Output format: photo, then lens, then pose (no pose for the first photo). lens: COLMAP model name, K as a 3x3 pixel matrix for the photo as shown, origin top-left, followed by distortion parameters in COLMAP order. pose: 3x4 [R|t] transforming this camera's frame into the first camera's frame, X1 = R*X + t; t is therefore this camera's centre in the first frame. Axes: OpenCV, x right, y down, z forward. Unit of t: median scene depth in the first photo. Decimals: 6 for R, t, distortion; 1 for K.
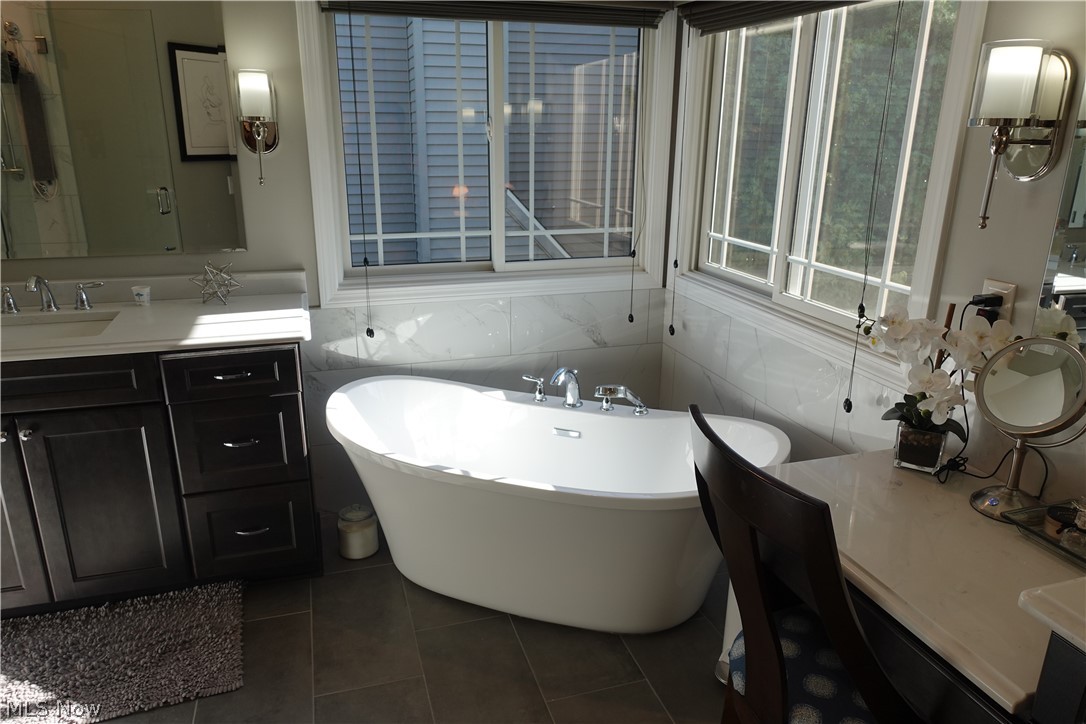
lens RADIAL K [[745.8, 0, 538.8], [0, 745.8, 366.8], [0, 0, 1]] dist [0.004687, 0.000543]
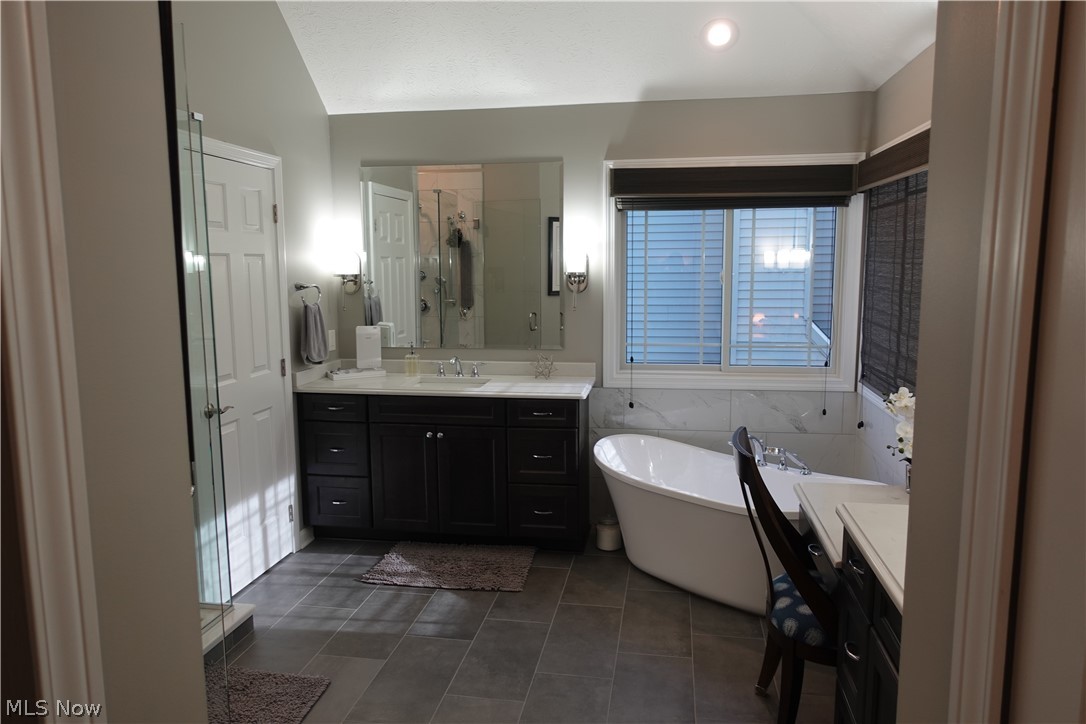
lens RADIAL K [[745.8, 0, 544.5], [0, 745.8, 359.7], [0, 0, 1]] dist [0.004687, 0.000543]
pose [[0.893505, 0.043118, -0.446979, 0.279571], [-0.122180, 0.981170, -0.149588, 0.107657], [0.432112, 0.188270, 0.881949, -0.423124]]
